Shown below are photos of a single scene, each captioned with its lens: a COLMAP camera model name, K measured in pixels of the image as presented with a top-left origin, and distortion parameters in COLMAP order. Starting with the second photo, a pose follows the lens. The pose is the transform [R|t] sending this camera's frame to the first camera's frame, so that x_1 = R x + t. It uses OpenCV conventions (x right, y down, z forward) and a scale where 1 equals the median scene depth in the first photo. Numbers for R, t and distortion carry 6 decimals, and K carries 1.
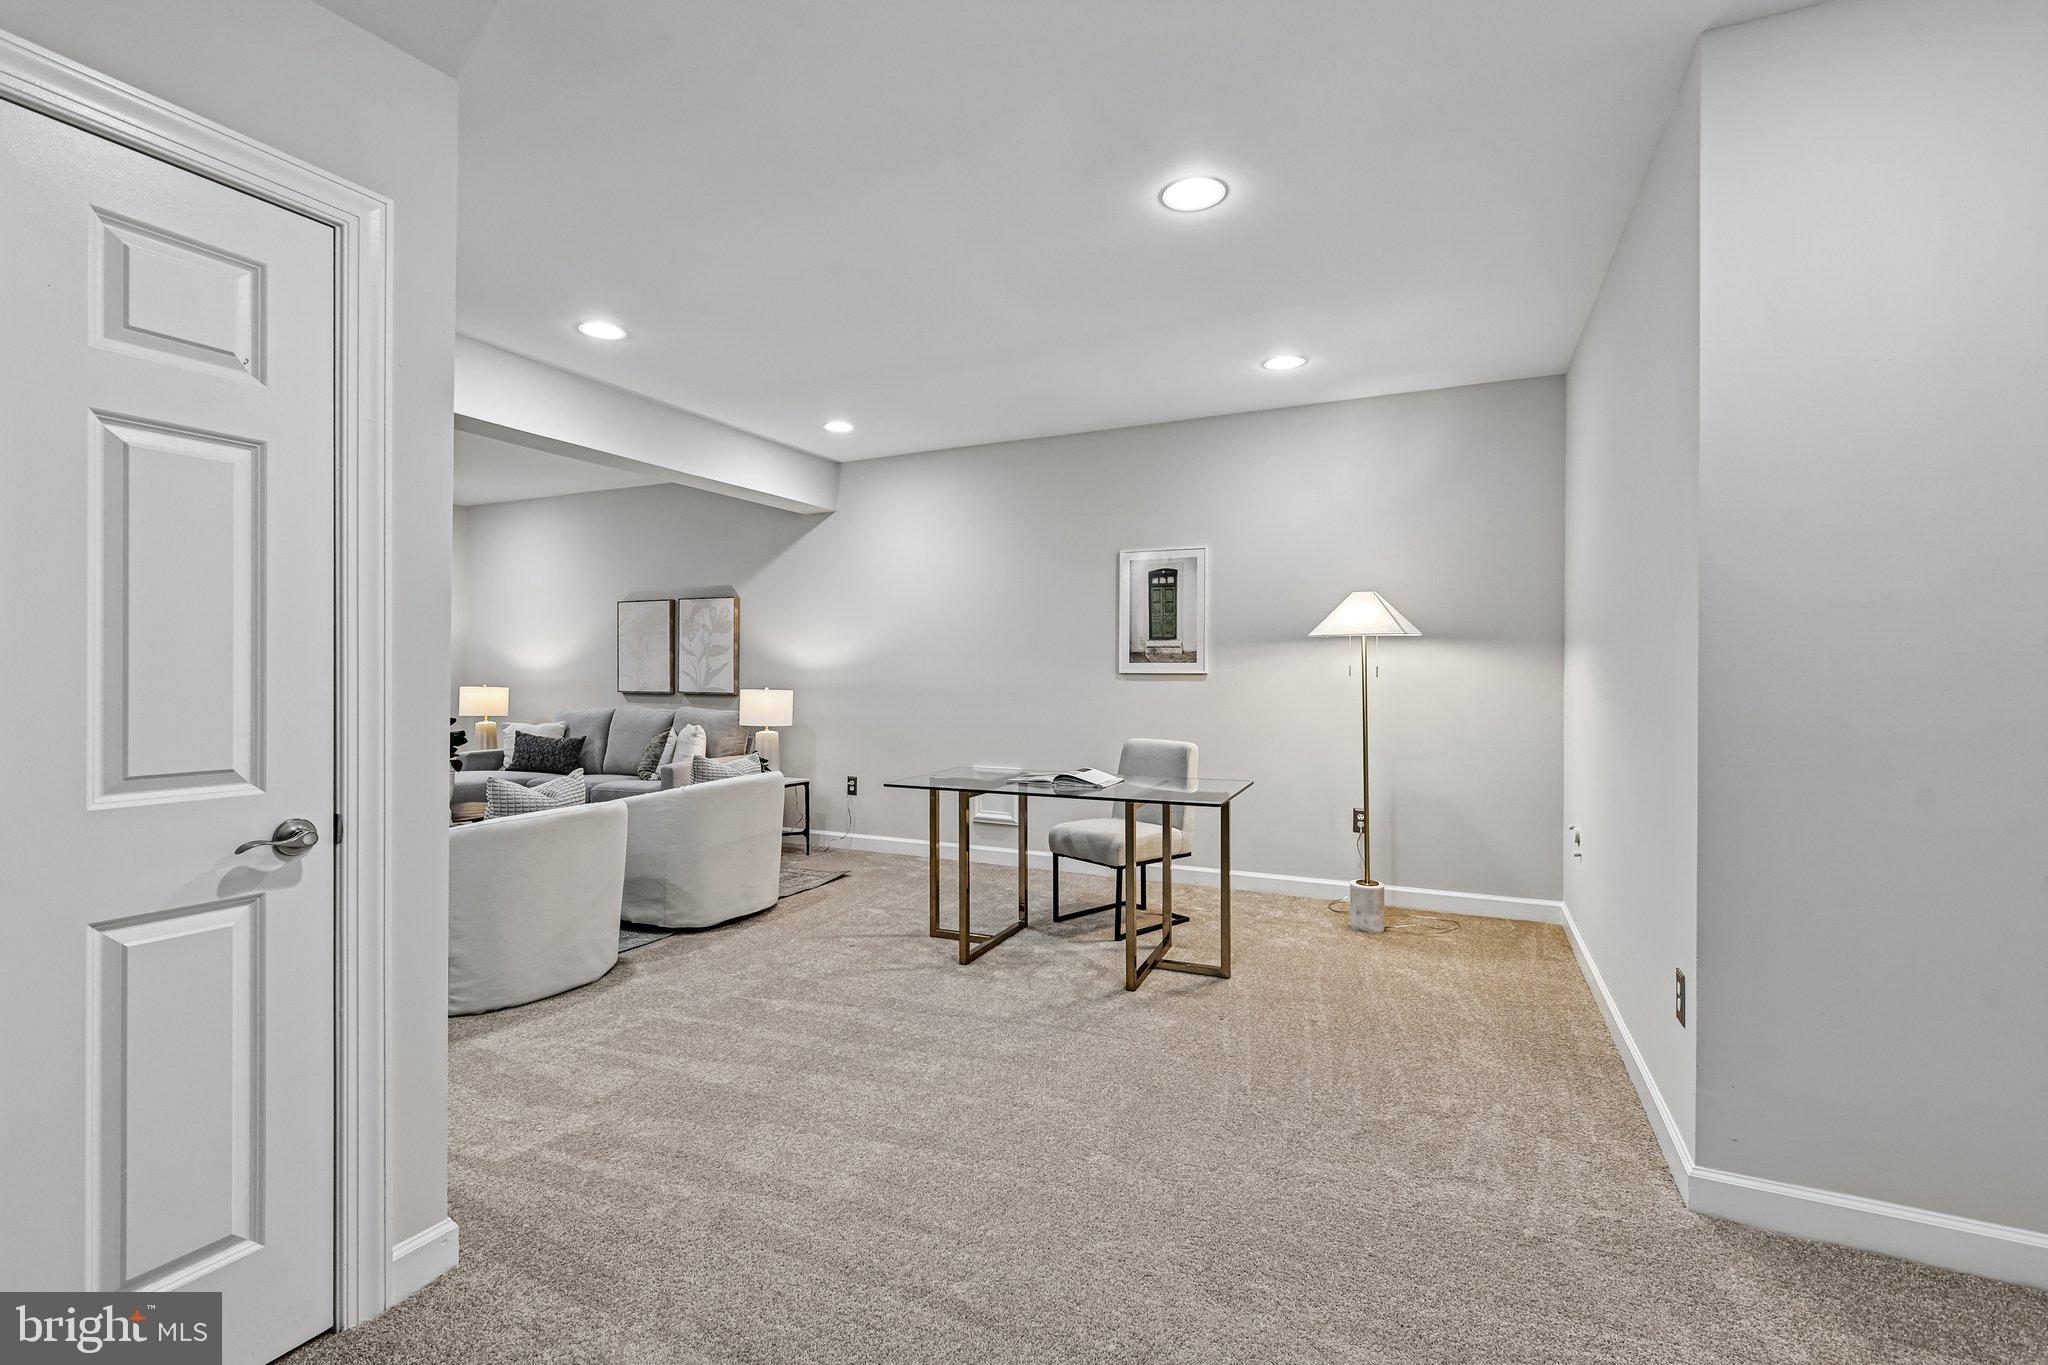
lens RADIAL K [[912.8, 0, 1021.1], [0, 912.8, 667.8], [0, 0, 1]] dist [0.001665, -0.000047]
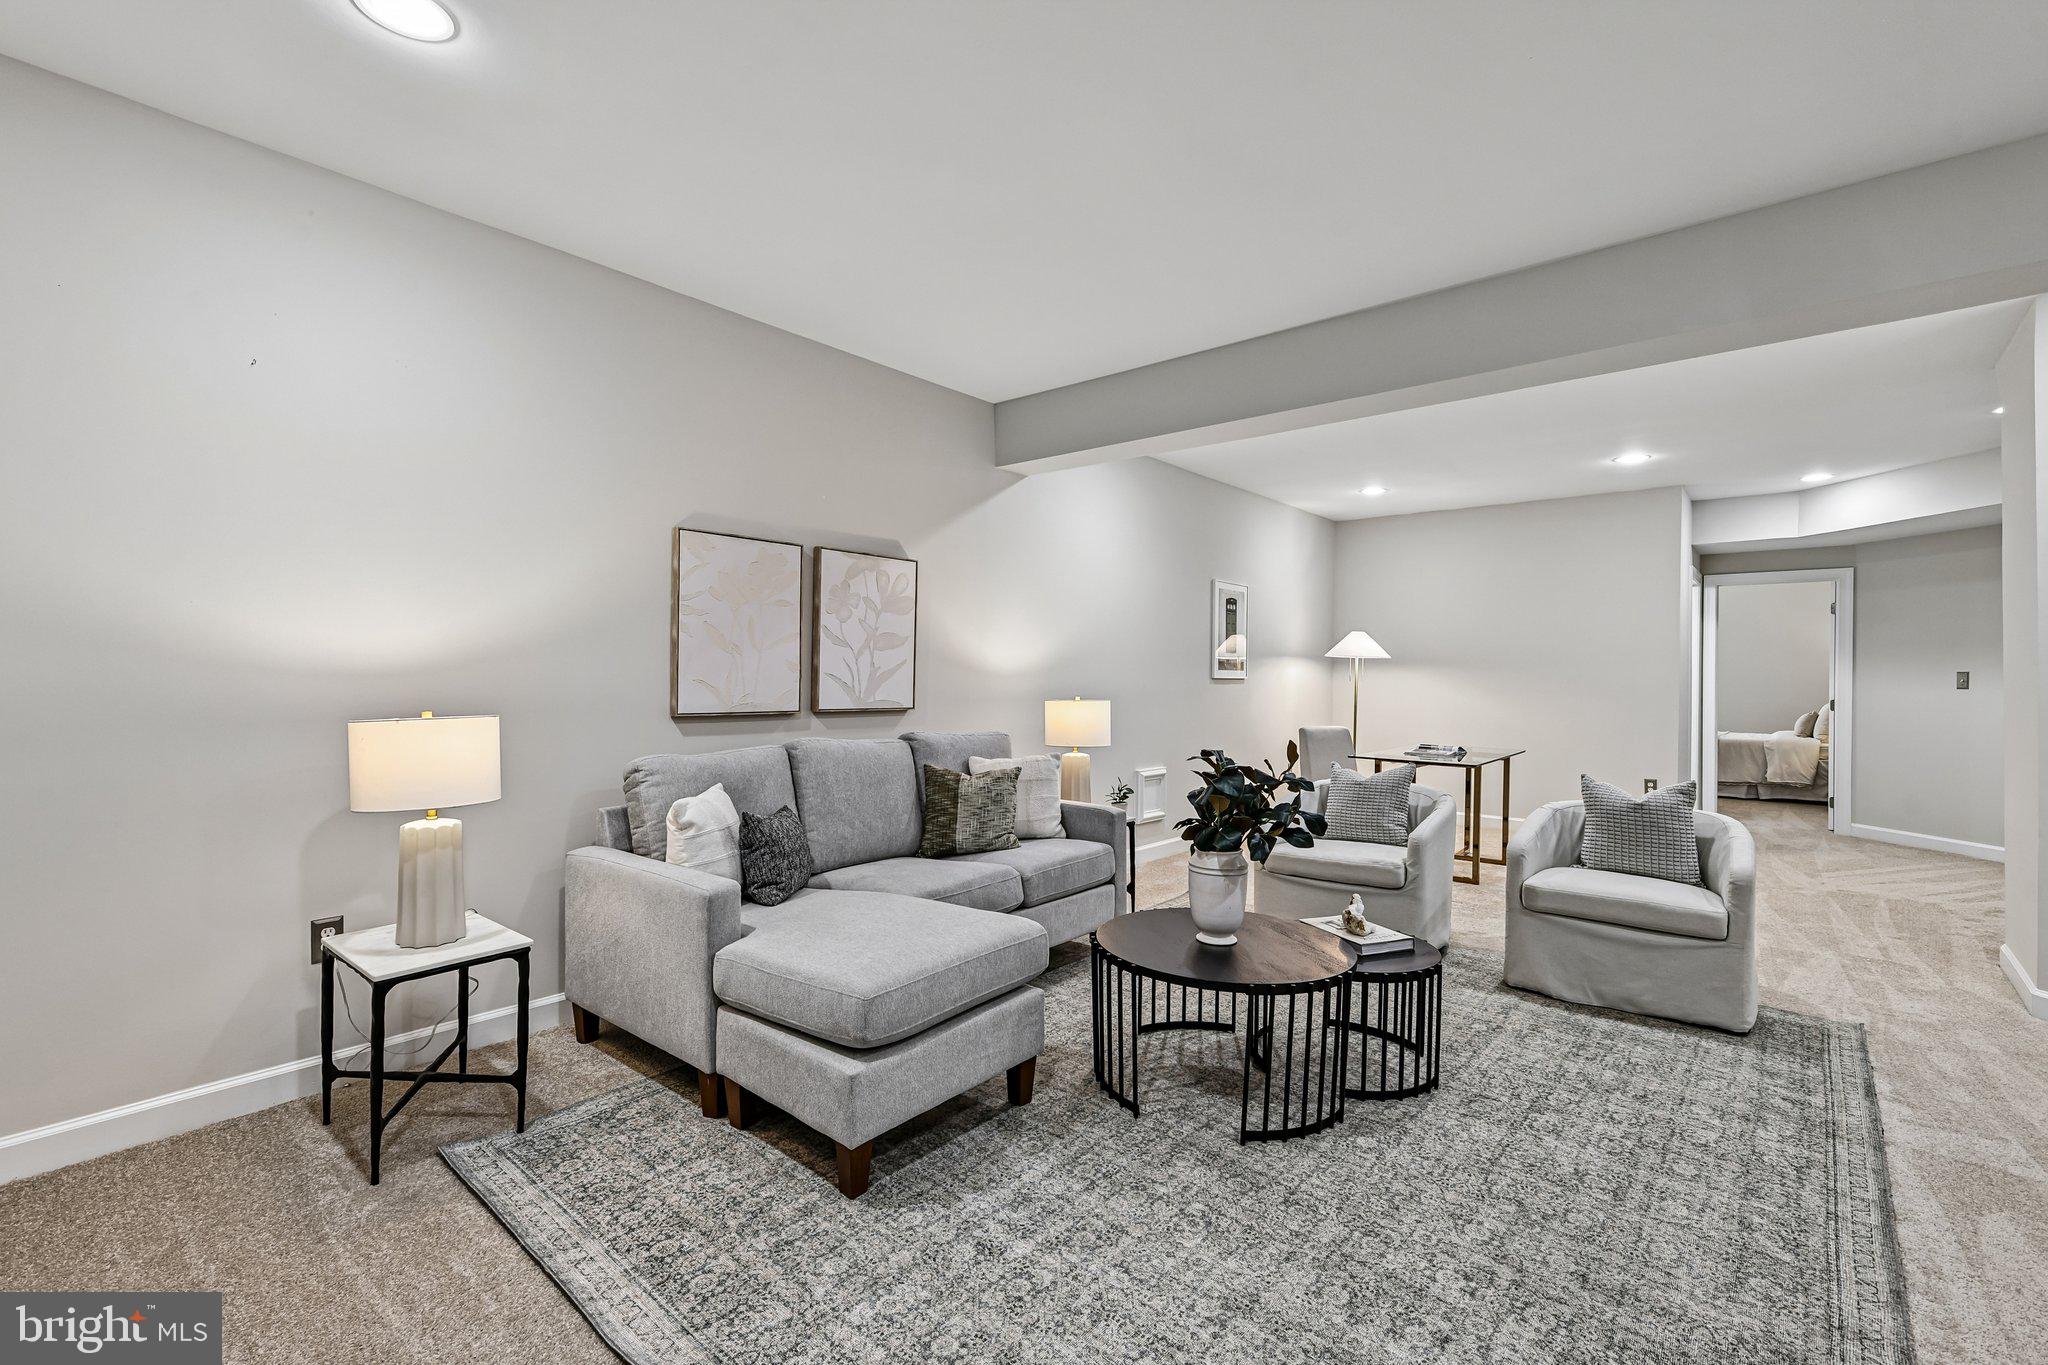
lens RADIAL K [[912.8, 0, 1021.1], [0, 912.8, 667.8], [0, 0, 1]] dist [0.001665, -0.000047]
pose [[0.246903, 0.009939, 0.968989, -0.920757], [-0.010463, 0.999916, -0.007590, 0.003155], [-0.968984, -0.008264, 0.246986, 0.756784]]
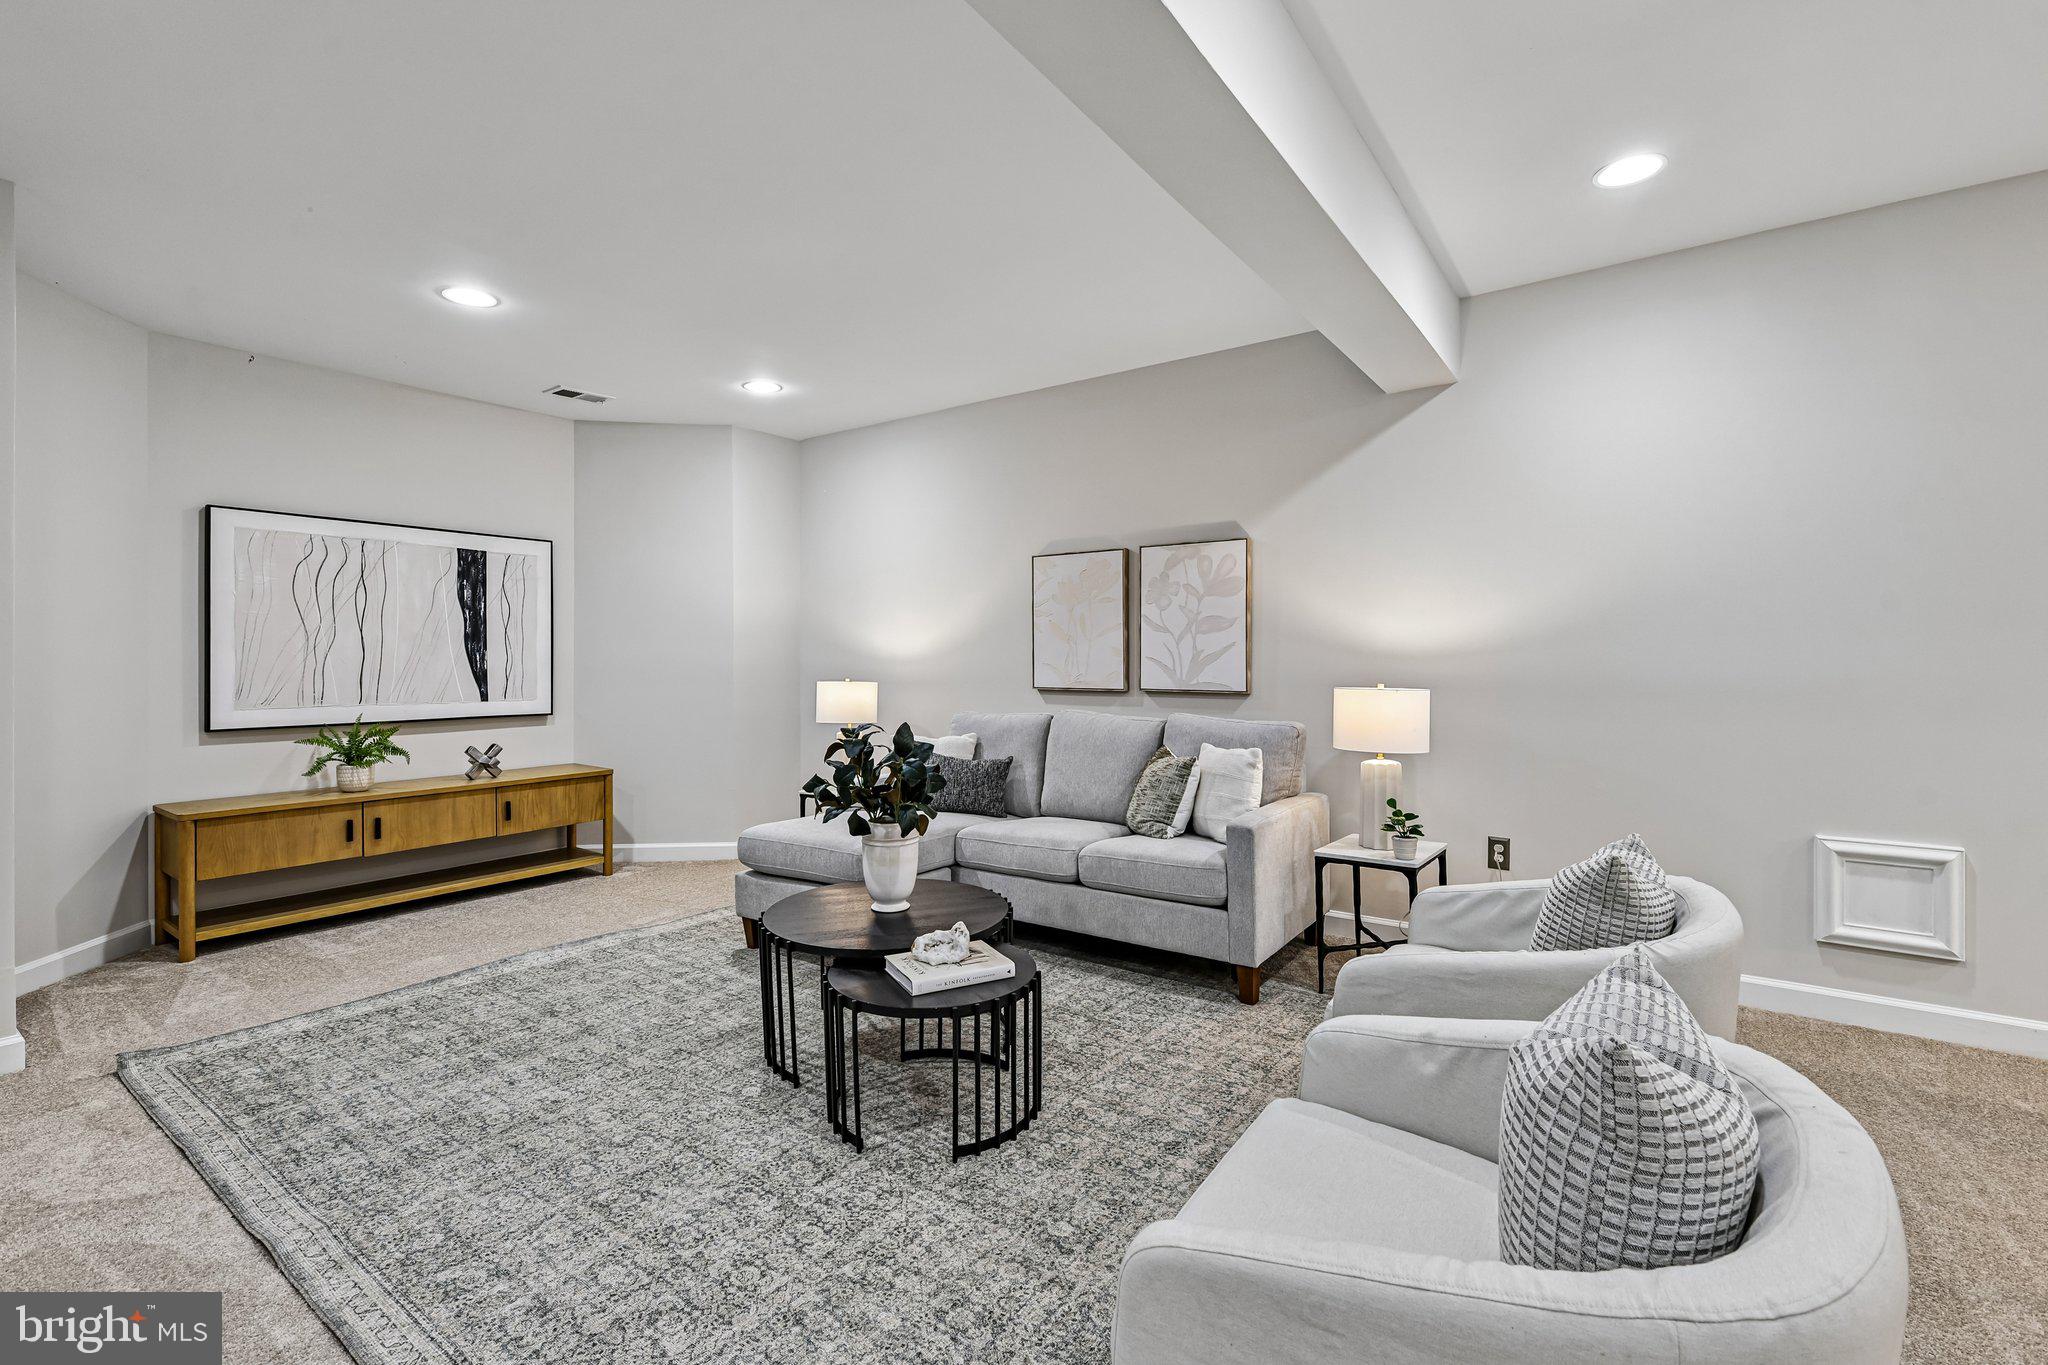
lens RADIAL K [[912.8, 0, 1021.1], [0, 912.8, 667.8], [0, 0, 1]] dist [0.001665, -0.000047]
pose [[0.985056, -0.004183, -0.172181, -0.355872], [0.006568, 0.999890, 0.013284, 0.001941], [0.172107, -0.014216, 0.984976, 0.352584]]
